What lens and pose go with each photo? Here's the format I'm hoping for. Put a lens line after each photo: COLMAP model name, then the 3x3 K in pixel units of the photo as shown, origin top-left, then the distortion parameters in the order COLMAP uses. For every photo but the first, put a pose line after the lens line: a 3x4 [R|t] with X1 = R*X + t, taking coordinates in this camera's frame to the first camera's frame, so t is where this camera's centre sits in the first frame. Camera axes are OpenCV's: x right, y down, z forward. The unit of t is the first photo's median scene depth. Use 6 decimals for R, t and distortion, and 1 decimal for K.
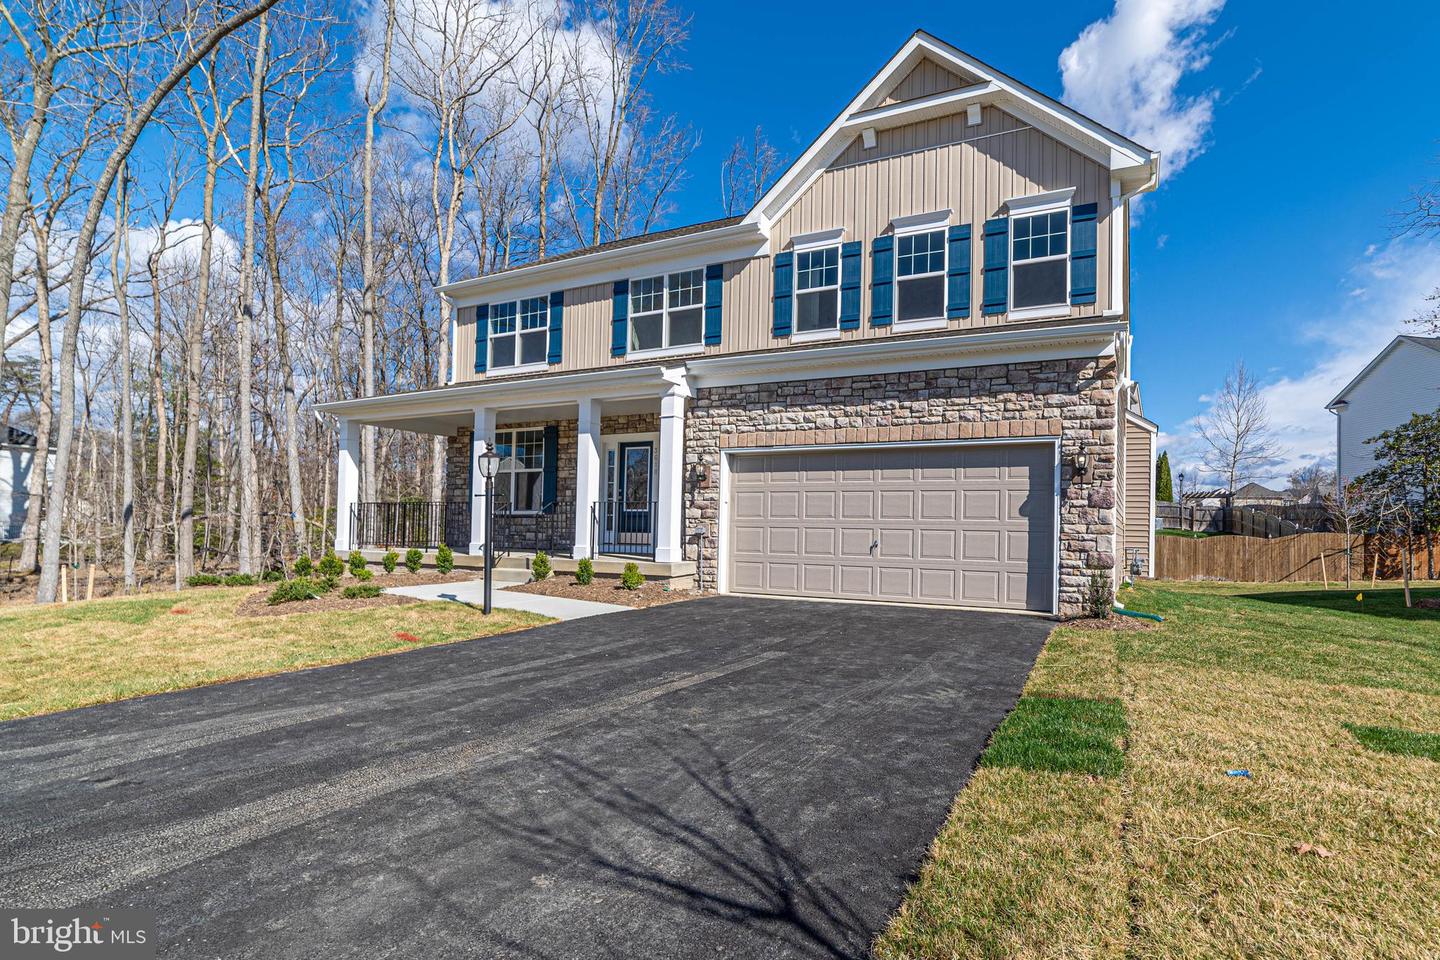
lens RADIAL K [[820.3, 0, 722.0], [0, 820.3, 514.3], [0, 0, 1]] dist [-0.023765, -0.000098]
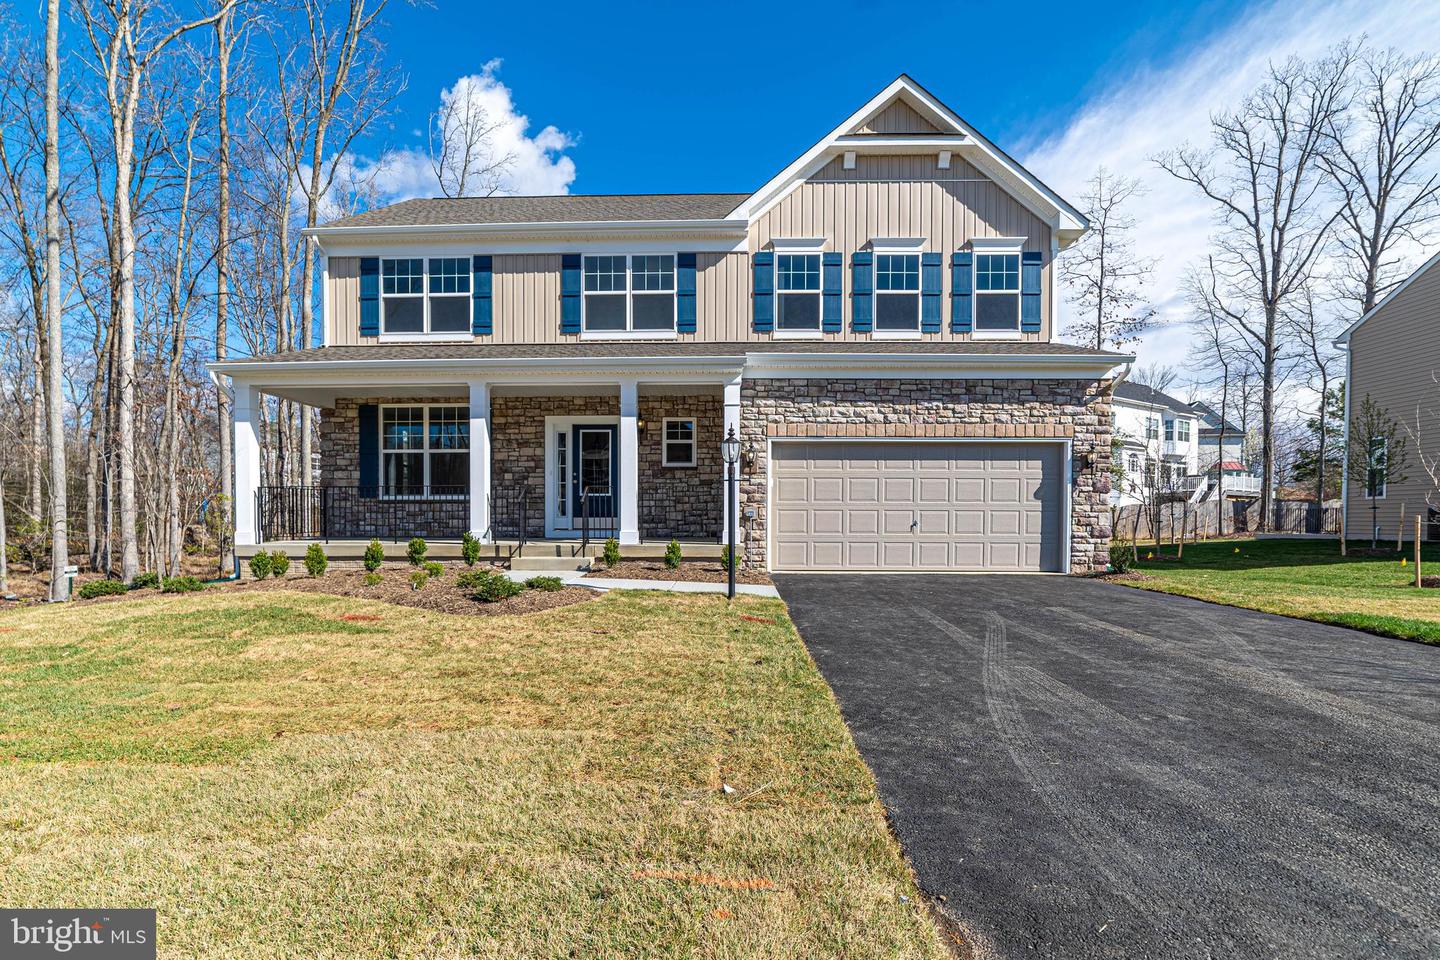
lens RADIAL K [[856.9, 0, 649.7], [0, 856.9, 546.2], [0, 0, 1]] dist [-0.026646, 0.001550]
pose [[0.889457, -0.029931, 0.456037, -0.639876], [0.003782, 0.998301, 0.058146, -0.003244], [-0.457003, -0.049993, 0.888059, 0.068862]]
